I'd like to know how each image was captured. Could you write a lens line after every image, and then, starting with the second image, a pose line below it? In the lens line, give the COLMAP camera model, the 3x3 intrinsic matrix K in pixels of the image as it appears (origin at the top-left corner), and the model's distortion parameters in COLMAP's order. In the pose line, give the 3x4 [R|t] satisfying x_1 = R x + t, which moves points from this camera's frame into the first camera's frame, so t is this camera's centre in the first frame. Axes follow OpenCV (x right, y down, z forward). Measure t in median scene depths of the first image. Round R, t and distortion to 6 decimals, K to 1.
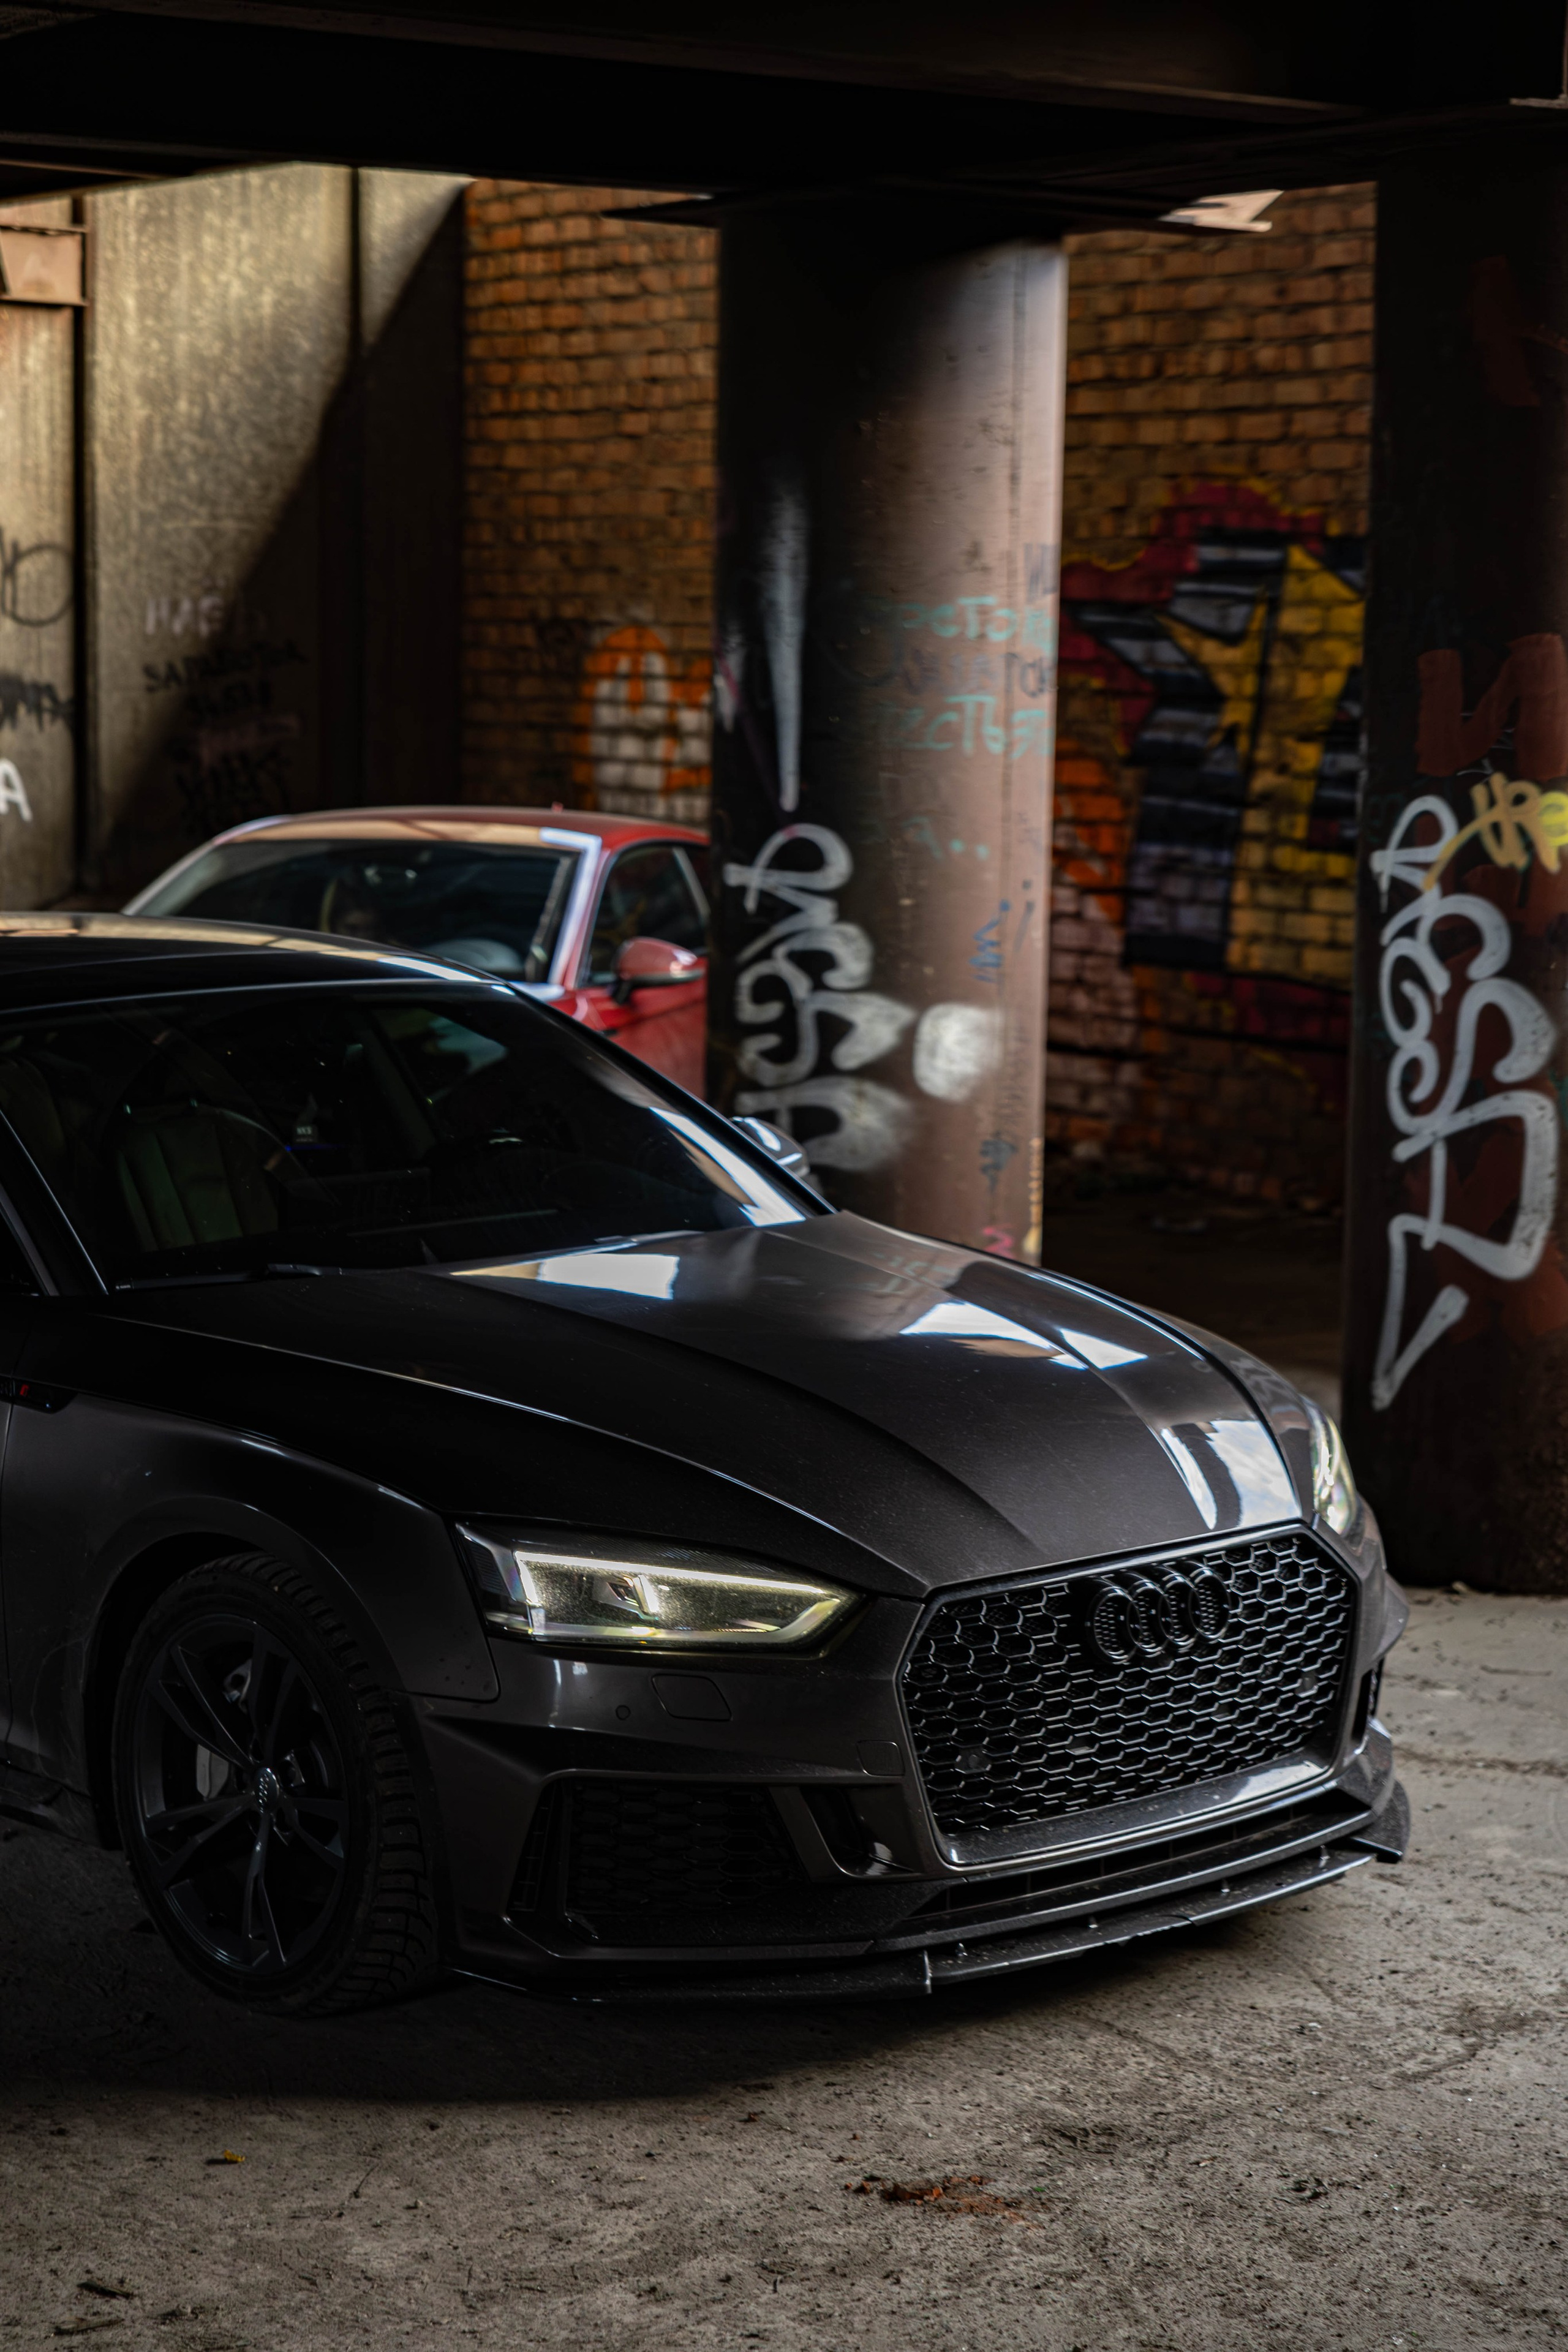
lens RADIAL K [[4520.0, 0, 778.0], [0, 4520.0, 1165.6], [0, 0, 1]] dist [0.047661, 0.000000]
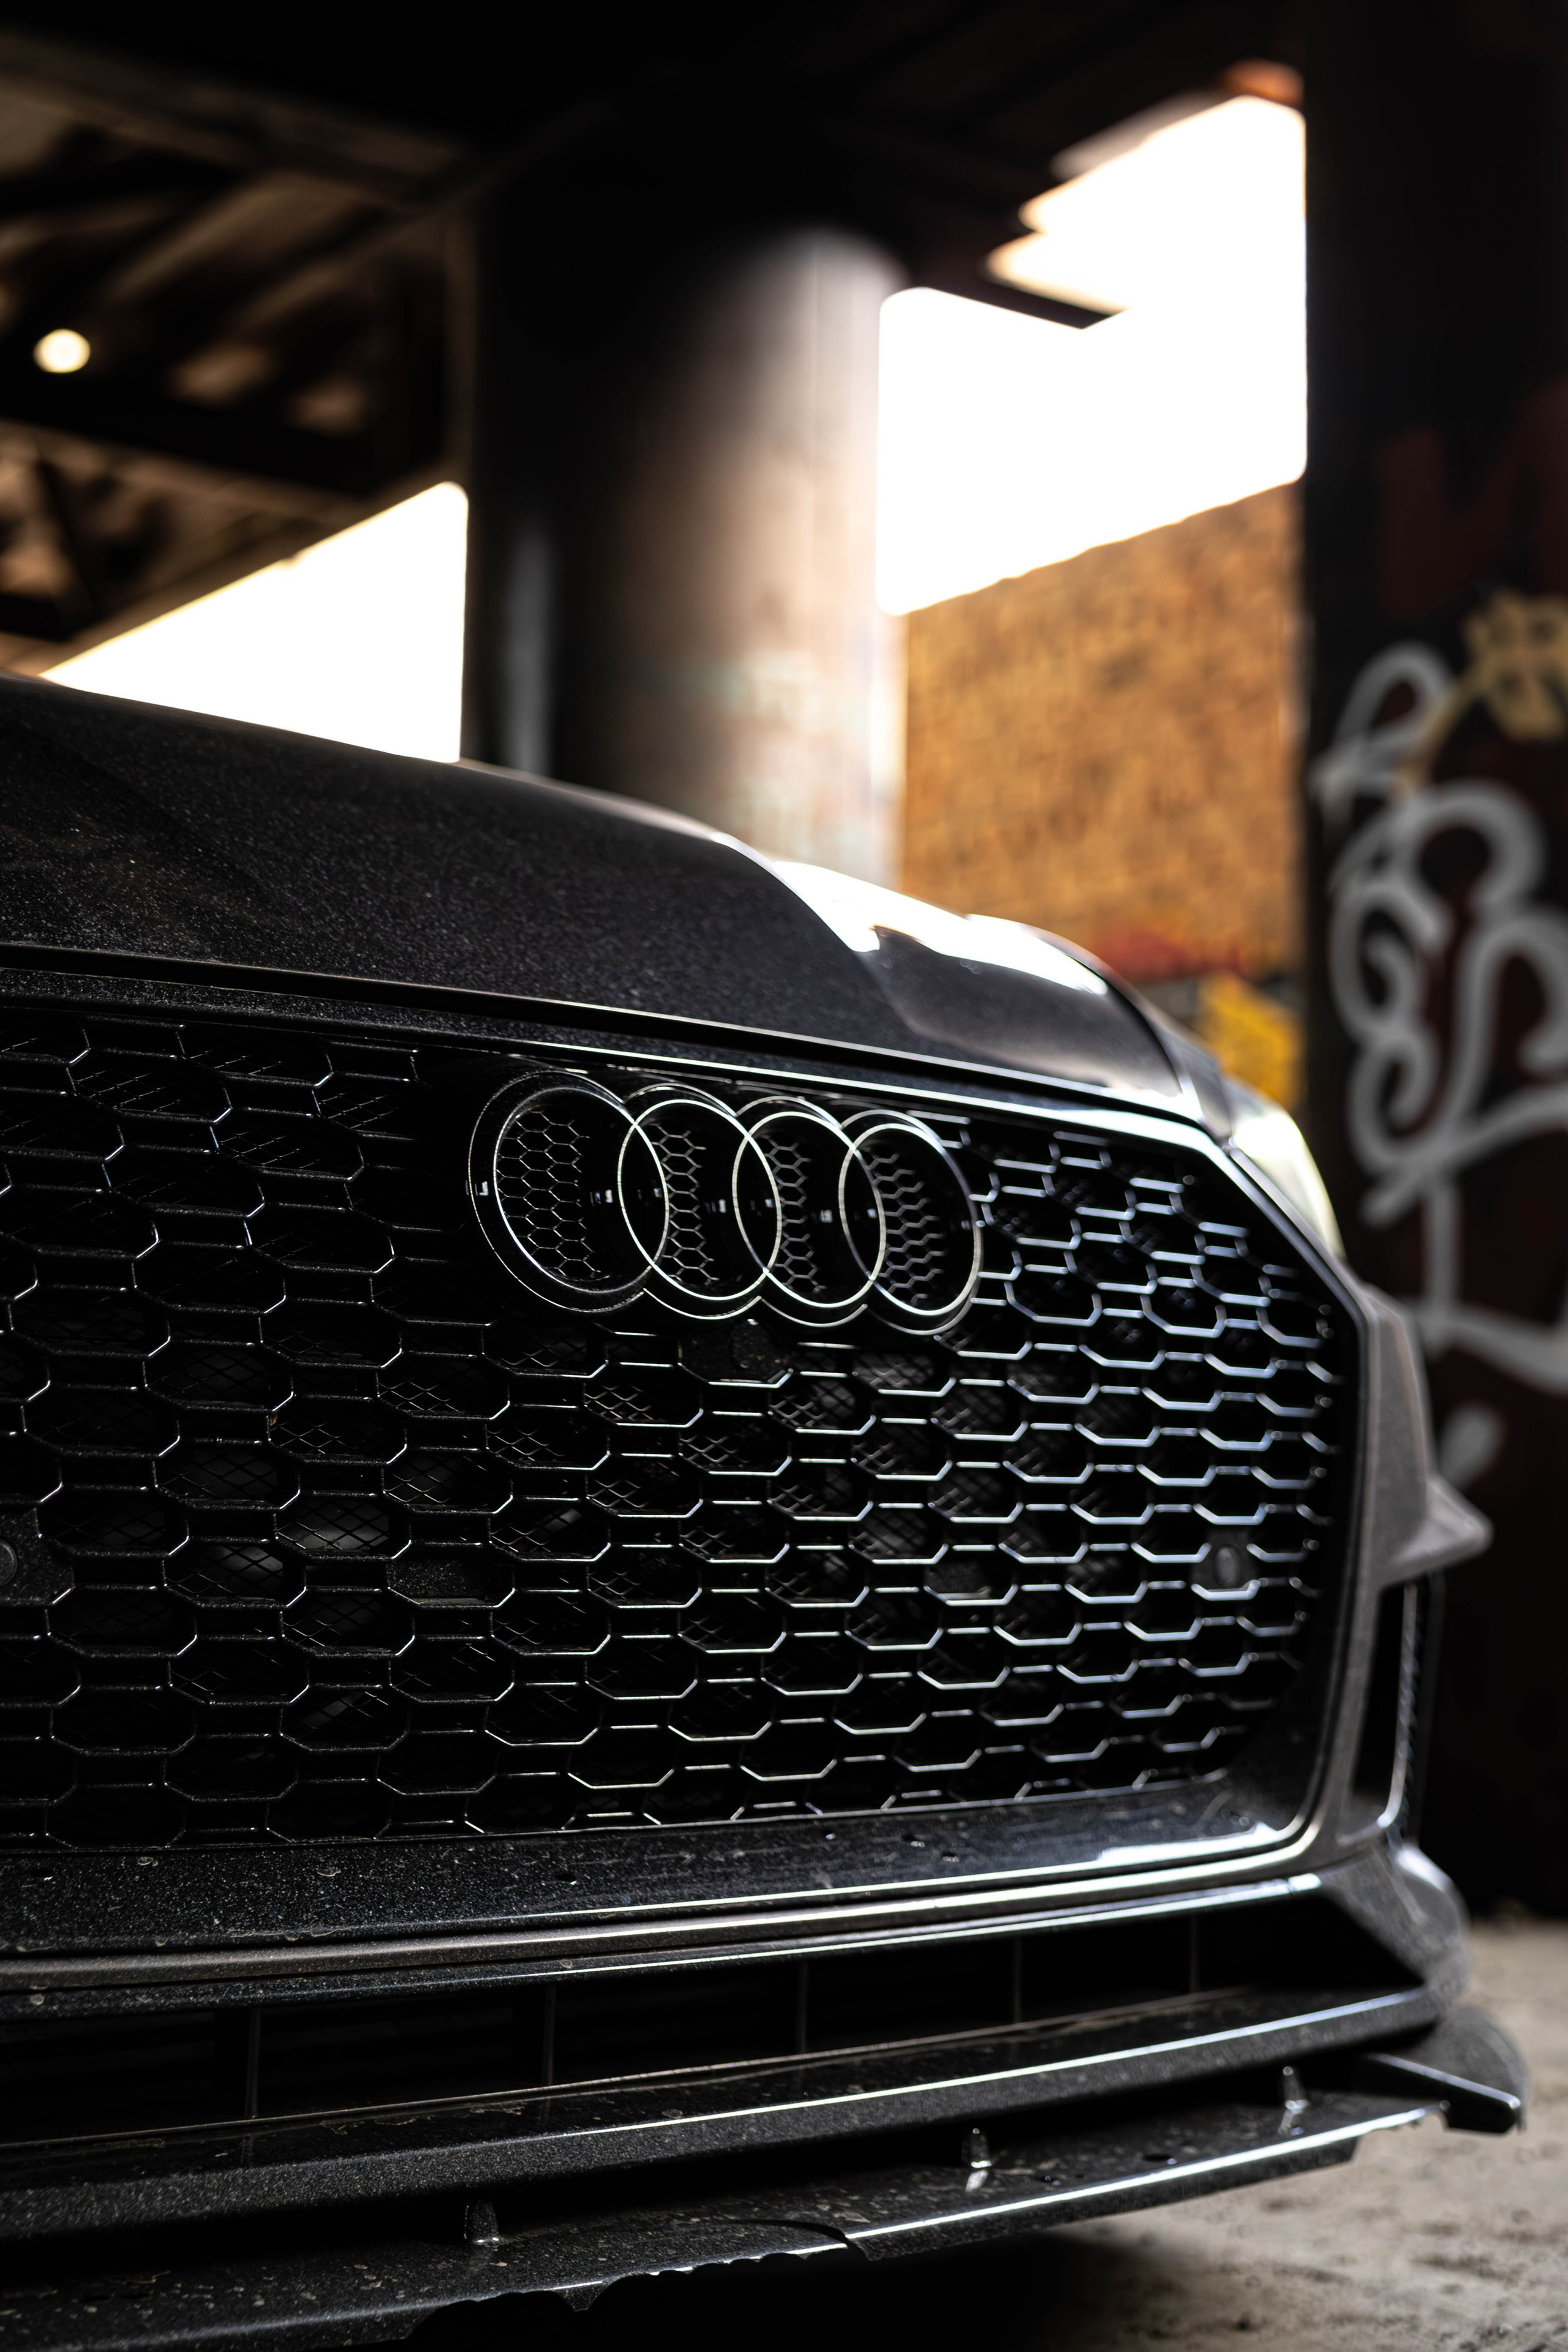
lens RADIAL K [[3521.0, 0, 802.7], [0, 3521.0, 1131.8], [0, 0, 1]] dist [0.042064, 0.000000]
pose [[0.999948, -0.003243, -0.009688, 0.053480], [0.000856, 0.971541, -0.236870, 0.089274], [0.010180, 0.236850, 0.971493, 0.447292]]
